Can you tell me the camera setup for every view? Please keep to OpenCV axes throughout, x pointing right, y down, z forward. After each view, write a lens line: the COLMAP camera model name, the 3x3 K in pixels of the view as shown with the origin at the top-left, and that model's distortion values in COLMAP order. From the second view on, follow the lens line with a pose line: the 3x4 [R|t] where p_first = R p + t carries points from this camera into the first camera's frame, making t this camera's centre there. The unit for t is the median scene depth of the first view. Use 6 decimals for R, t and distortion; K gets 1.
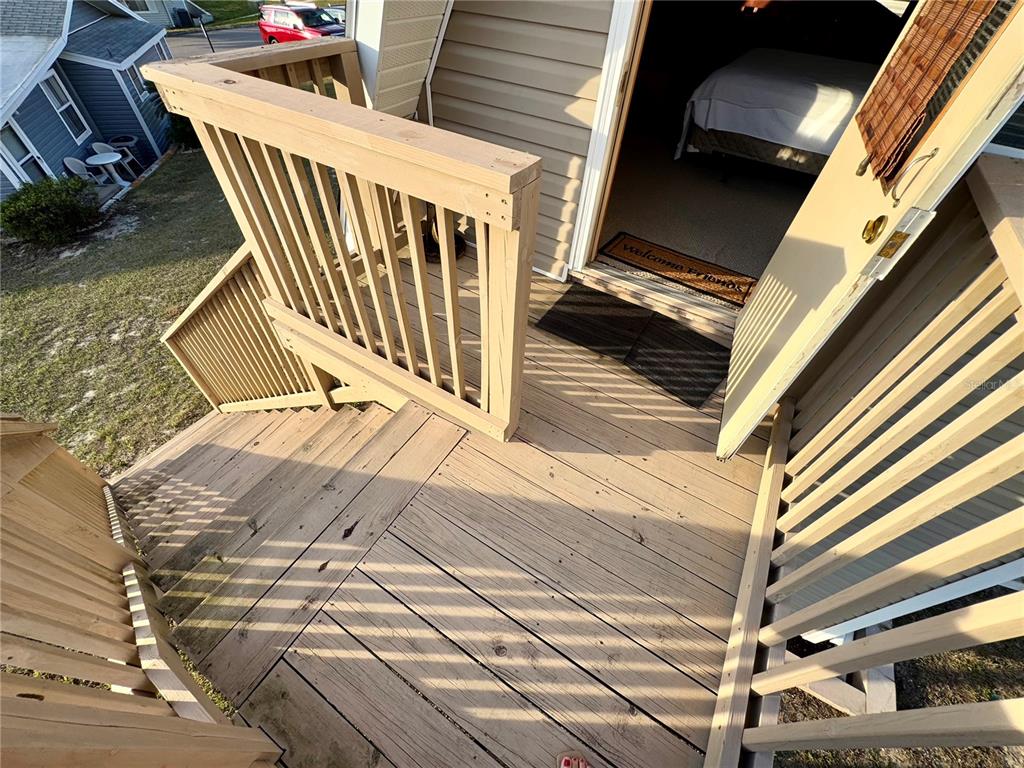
lens RADIAL K [[409.6, 0, 509.9], [0, 409.6, 382.8], [0, 0, 1]] dist [-0.002013, 0.000088]
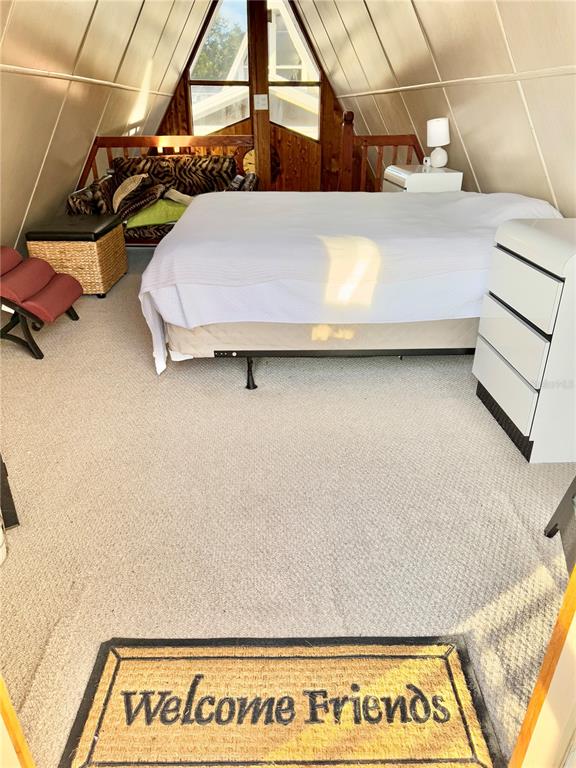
lens RADIAL K [[531.0, 0, 291.4], [0, 531.0, 384.1], [0, 0, 1]] dist [0.003553, 0.000314]
pose [[0.810893, -0.308644, 0.497183, 0.312493], [0.450904, 0.871088, -0.194655, -0.524184], [-0.373011, 0.382026, 0.845529, 0.540692]]
